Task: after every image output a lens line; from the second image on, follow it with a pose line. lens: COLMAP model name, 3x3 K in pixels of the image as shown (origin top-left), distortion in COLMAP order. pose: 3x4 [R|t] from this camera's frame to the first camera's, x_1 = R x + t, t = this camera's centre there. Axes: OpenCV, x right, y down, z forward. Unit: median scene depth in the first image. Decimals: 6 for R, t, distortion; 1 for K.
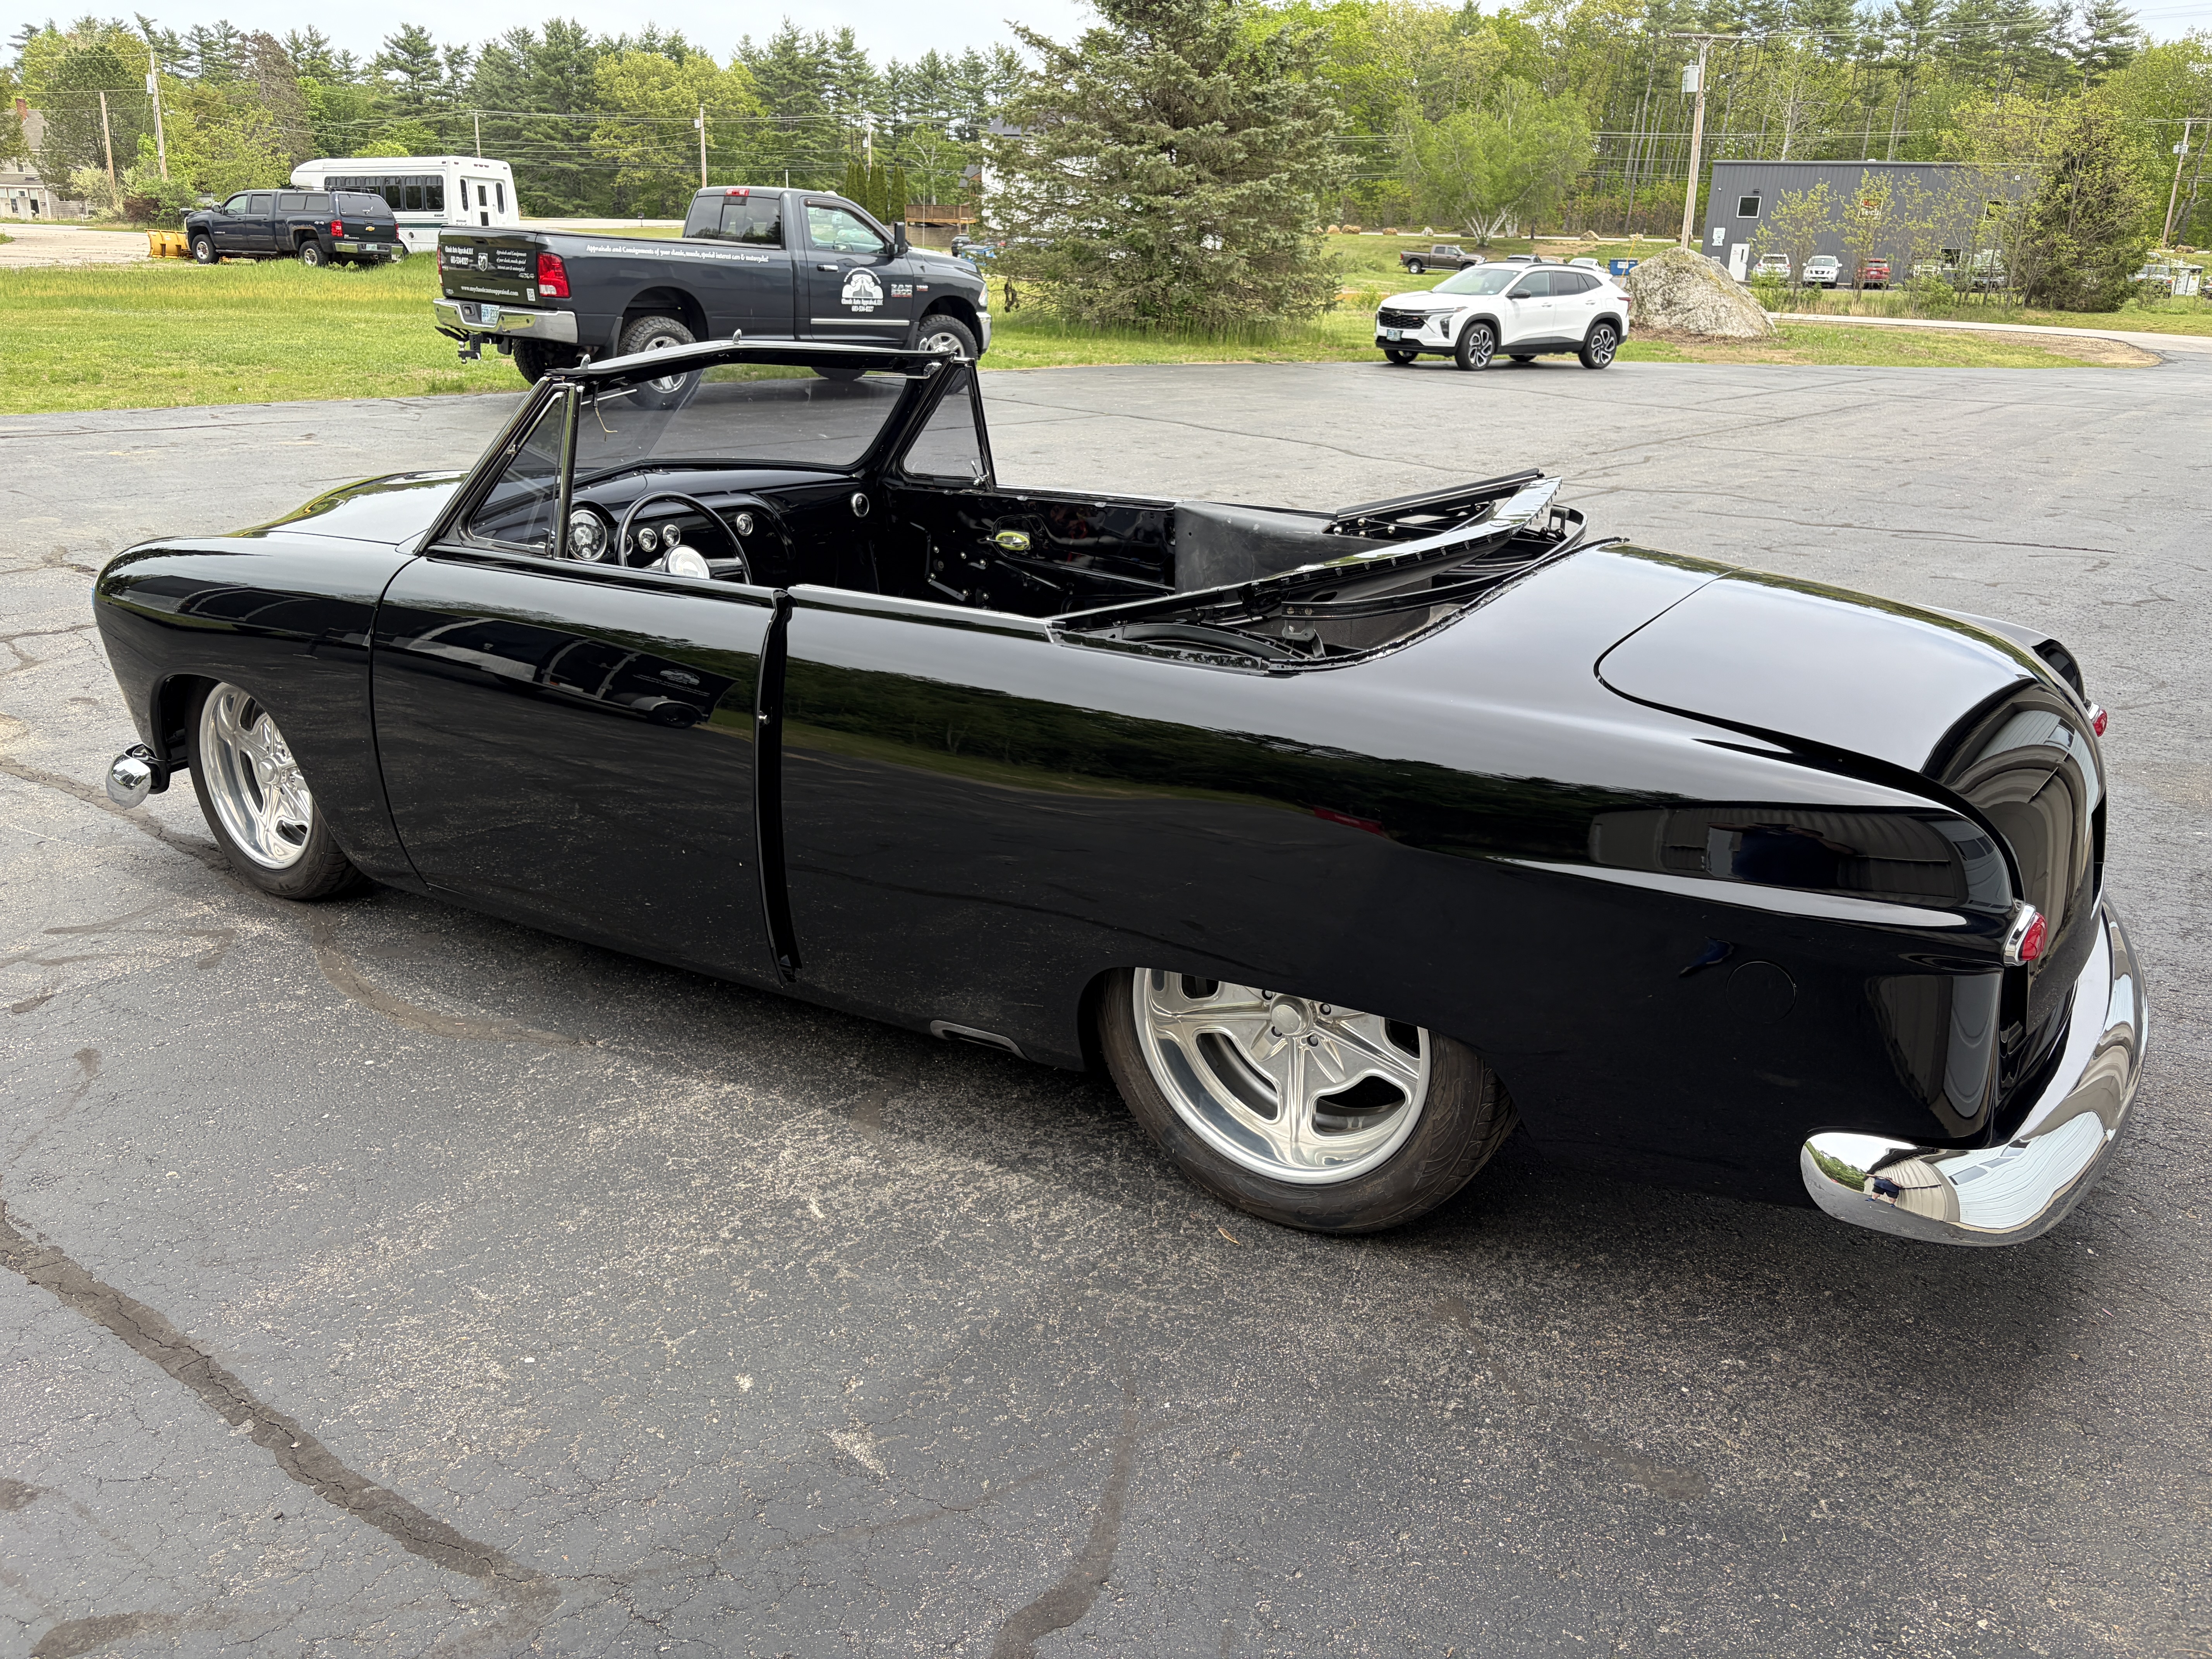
lens RADIAL K [[1643.0, 0, 1116.4], [0, 1643.0, 838.1], [0, 0, 1]] dist [0.027473, -0.027086]
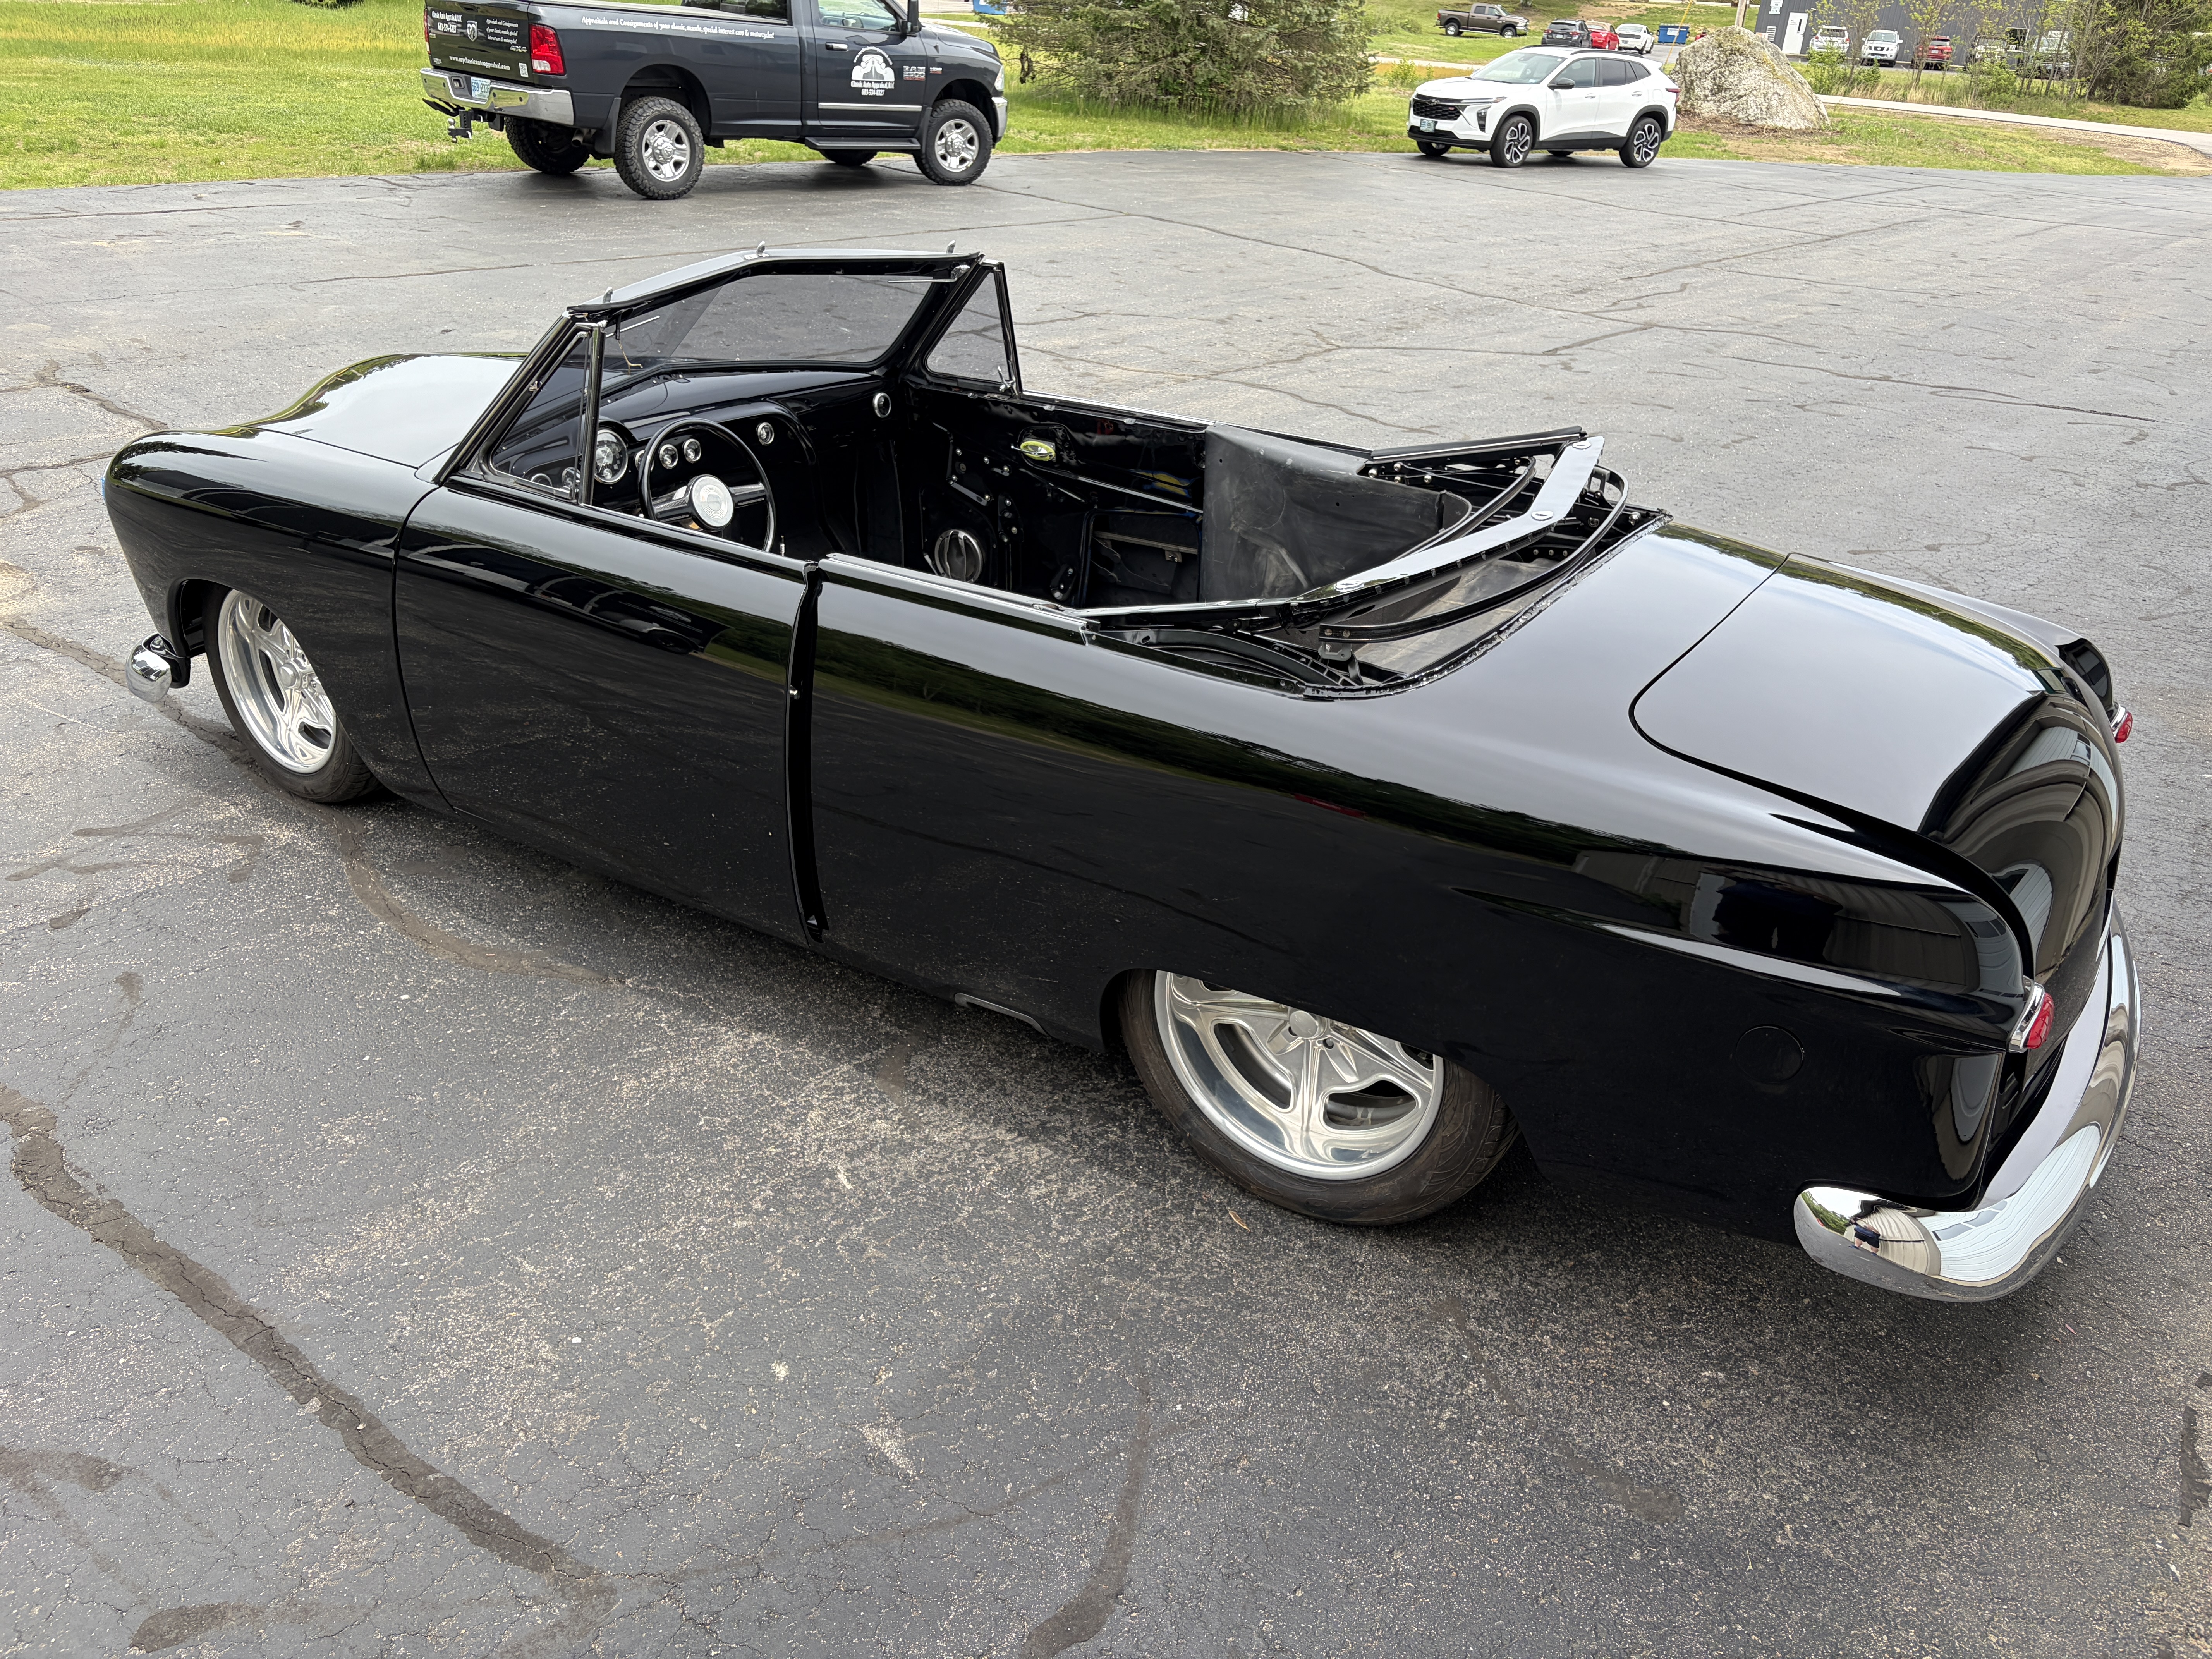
lens RADIAL K [[1643.0, 0, 1116.4], [0, 1643.0, 838.1], [0, 0, 1]] dist [0.027473, -0.027086]
pose [[0.999487, 0.031783, 0.003981, -0.017789], [-0.032031, 0.991122, 0.129042, -0.108669], [0.000156, -0.129103, 0.991631, -0.004475]]
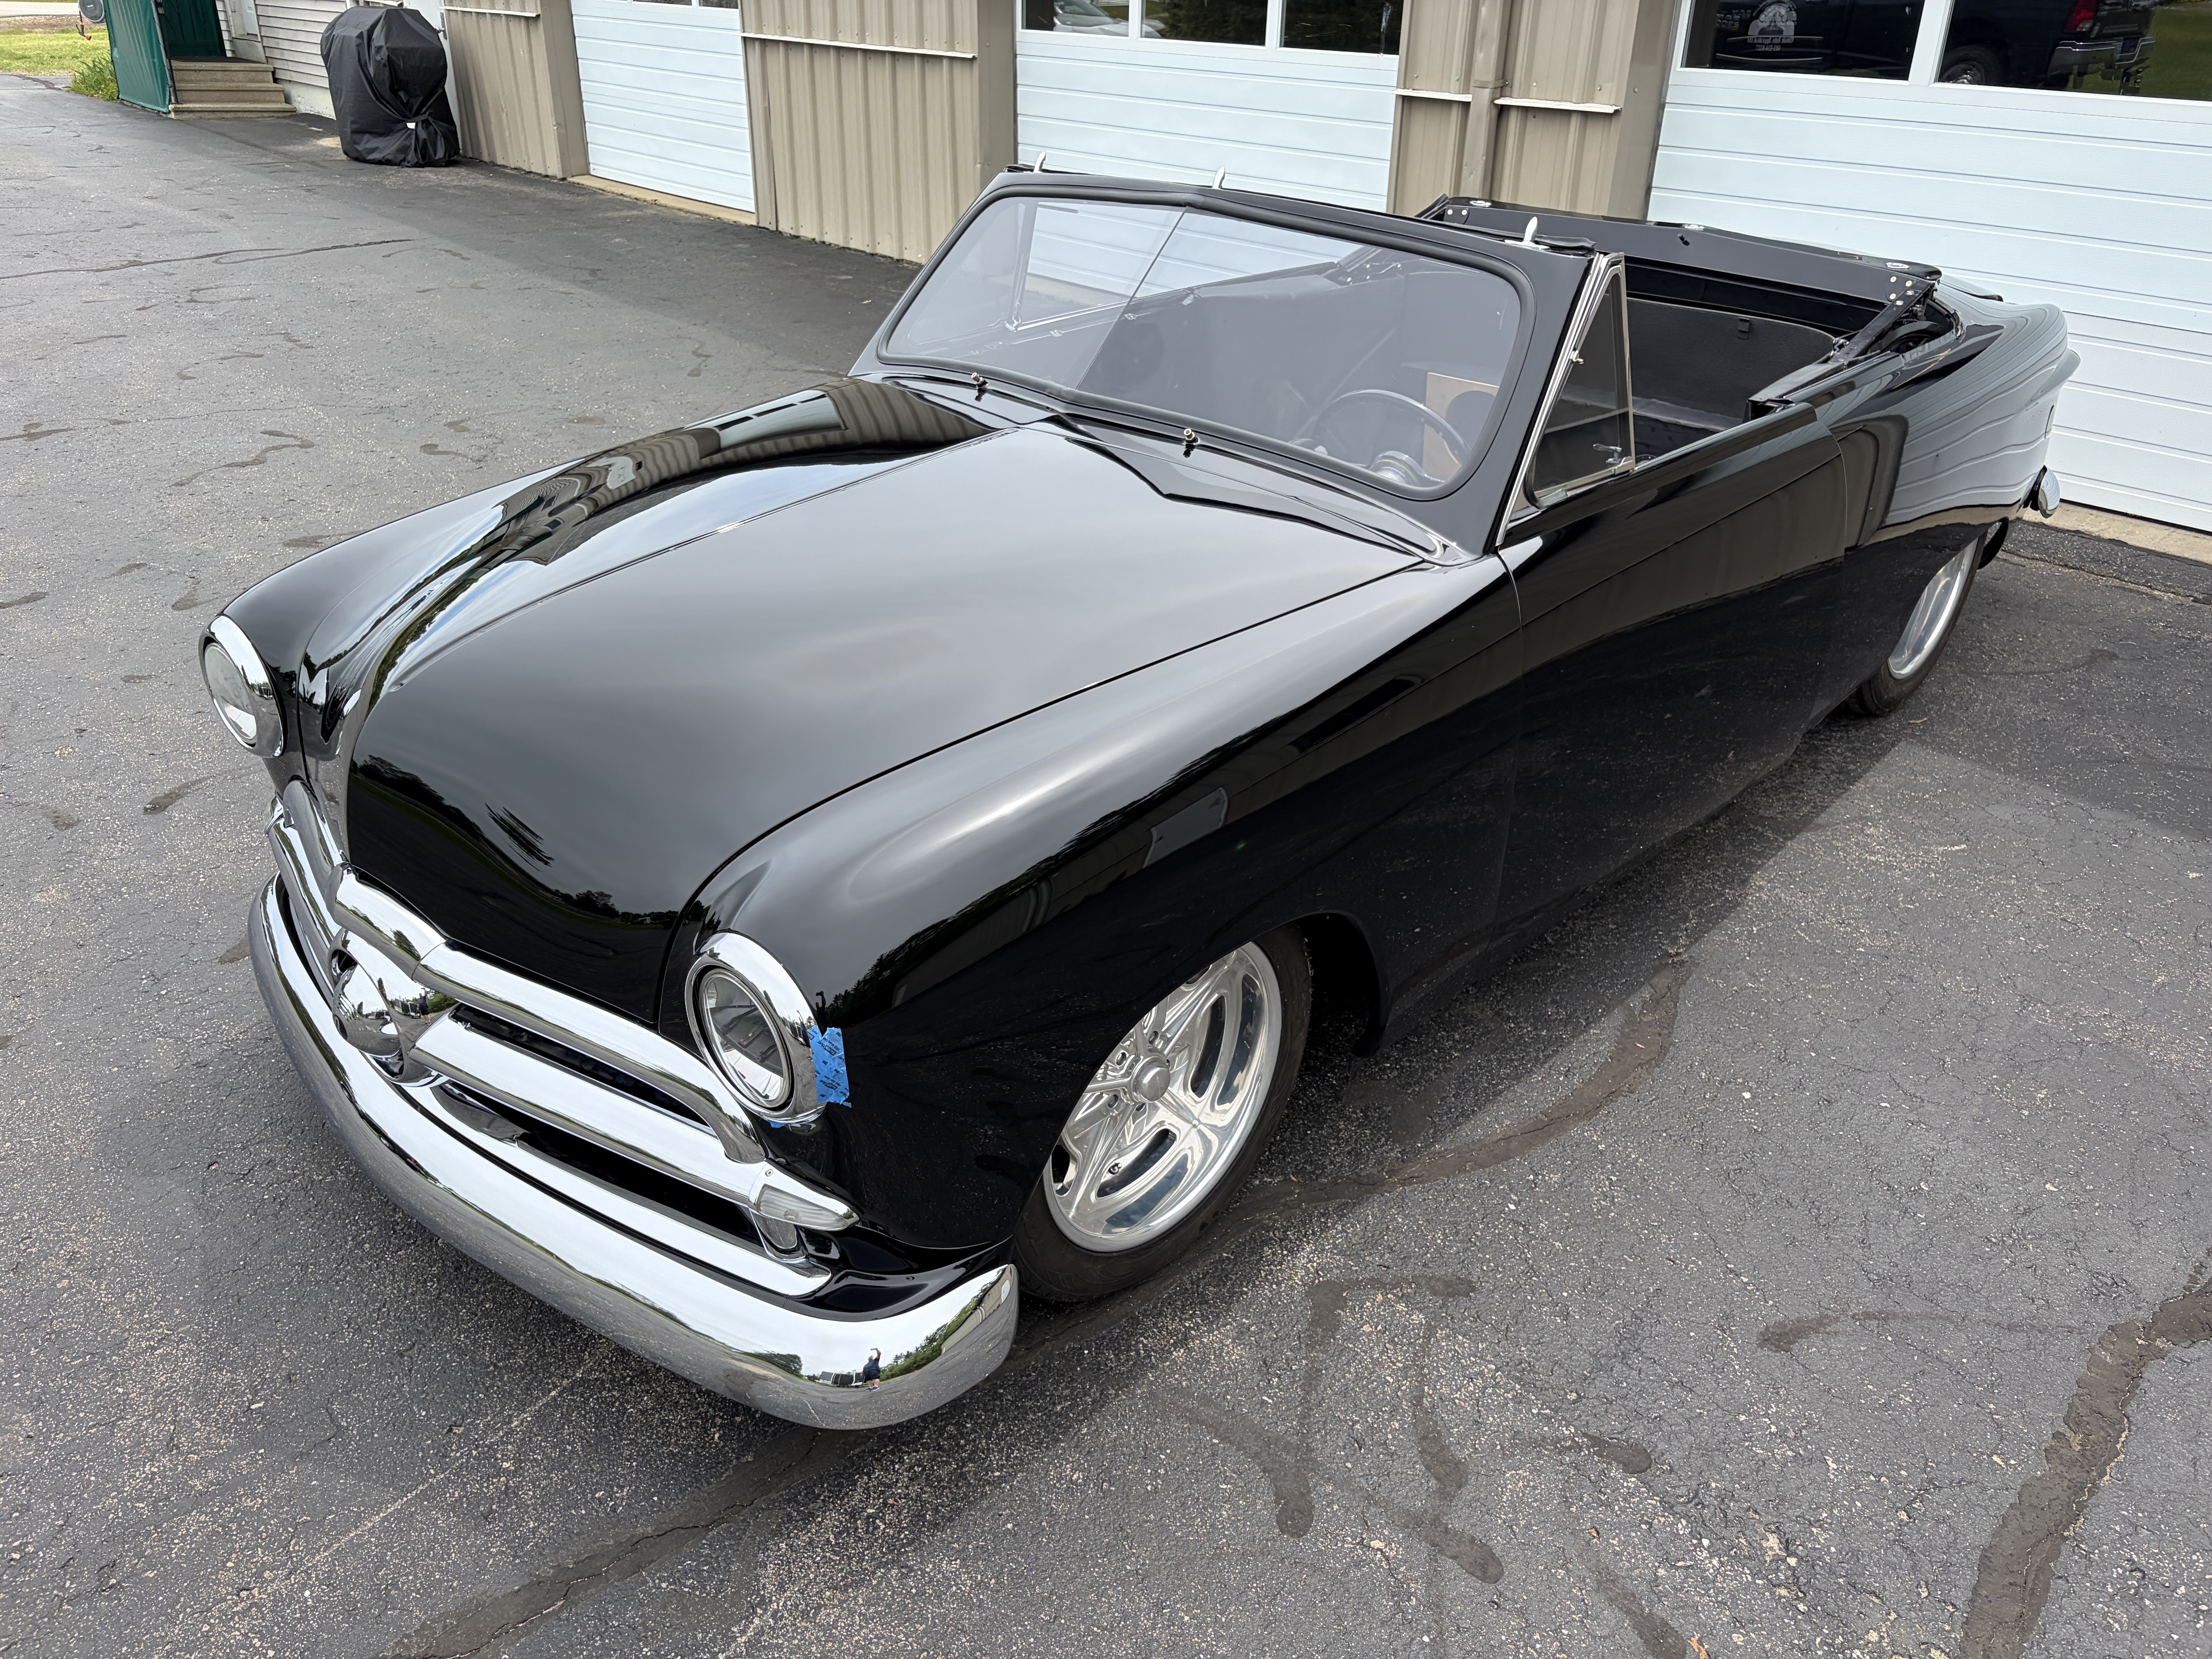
lens RADIAL K [[1676.9, 0, 1123.5], [0, 1676.9, 831.0], [0, 0, 1]] dist [0.016872, 0.000896]
pose [[0.192344, -0.470806, 0.861014, -1.199711], [0.308979, 0.861827, 0.402227, -0.430120], [-0.931416, 0.188669, 0.311237, 1.006589]]
